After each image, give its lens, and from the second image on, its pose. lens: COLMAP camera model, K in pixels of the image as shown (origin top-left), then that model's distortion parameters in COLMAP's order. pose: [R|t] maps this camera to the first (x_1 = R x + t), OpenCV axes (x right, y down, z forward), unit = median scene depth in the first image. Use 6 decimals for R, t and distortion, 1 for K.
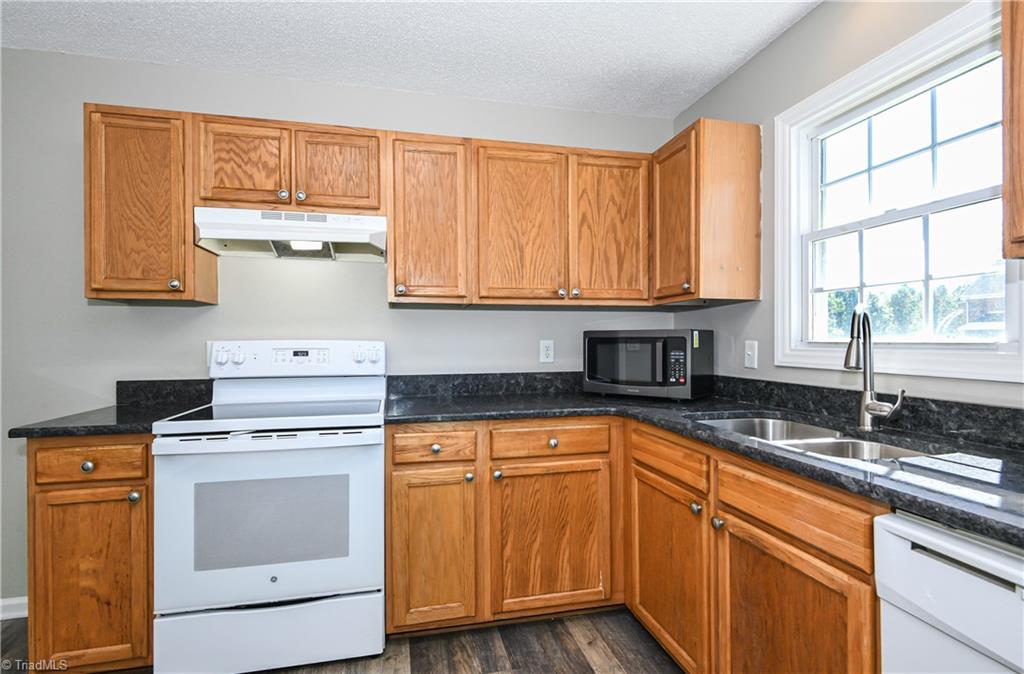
lens RADIAL K [[487.1, 0, 507.5], [0, 487.1, 341.1], [0, 0, 1]] dist [0.005100, -0.000004]
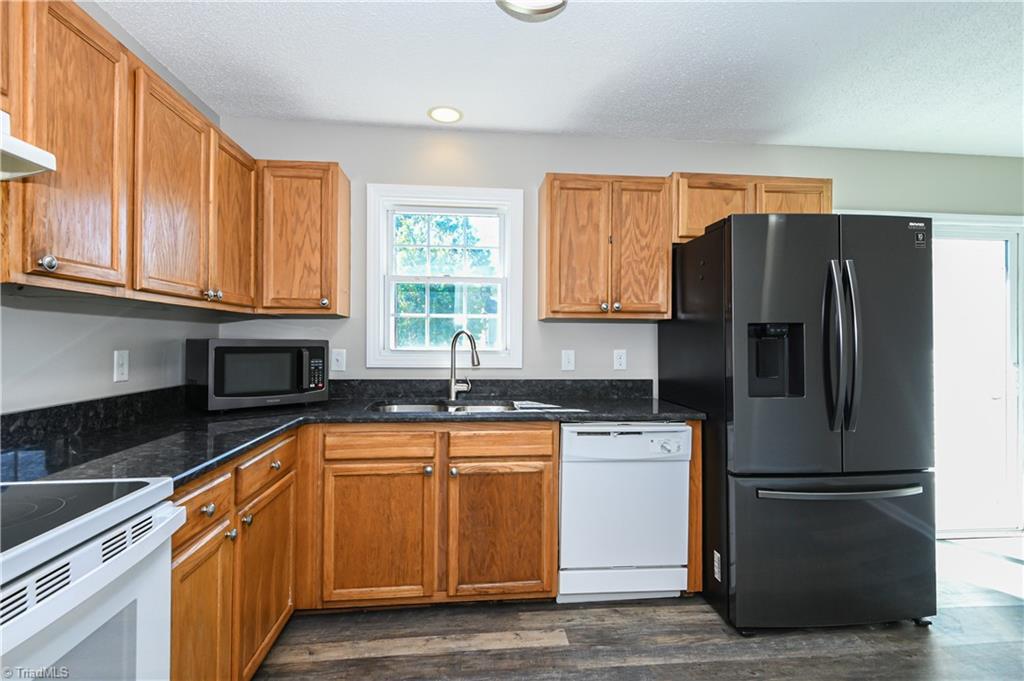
lens RADIAL K [[480.2, 0, 510.7], [0, 480.2, 337.0], [0, 0, 1]] dist [0.003442, 0.000393]
pose [[0.128985, 0.011638, 0.991578, -0.718127], [-0.005967, 0.999922, -0.010960, -0.021986], [-0.991629, -0.004503, 0.129045, 0.437976]]
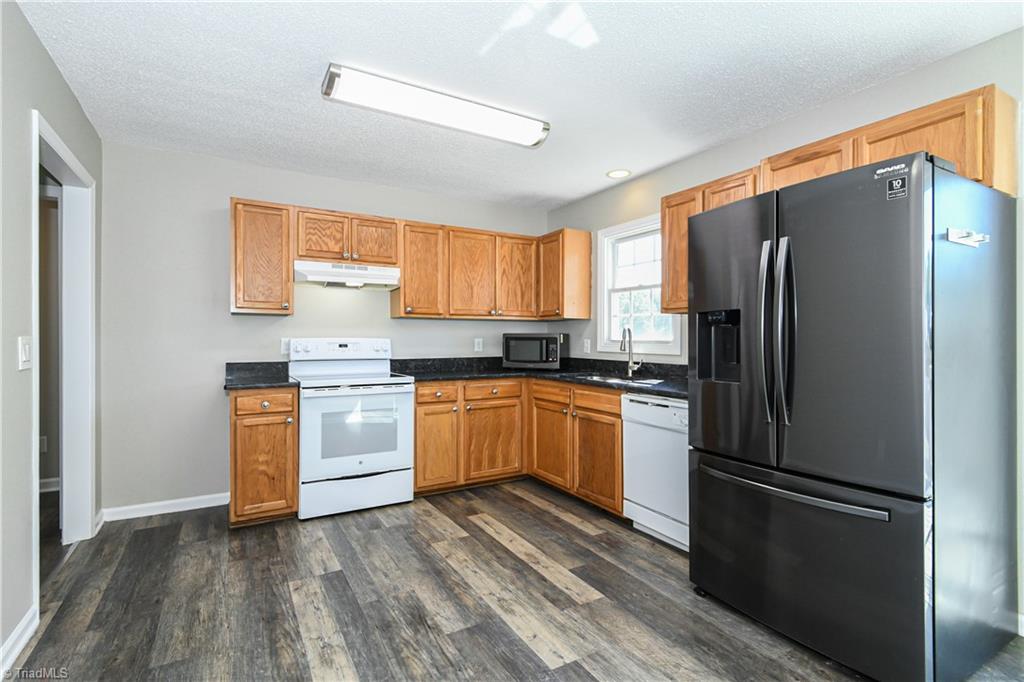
lens RADIAL K [[480.2, 0, 510.7], [0, 480.2, 337.5], [0, 0, 1]] dist [0.003442, 0.000393]
pose [[0.954187, 0.005889, 0.299152, -0.410452], [-0.005267, 0.999982, -0.002887, -0.001444], [-0.299163, 0.001179, 0.954201, -0.830407]]
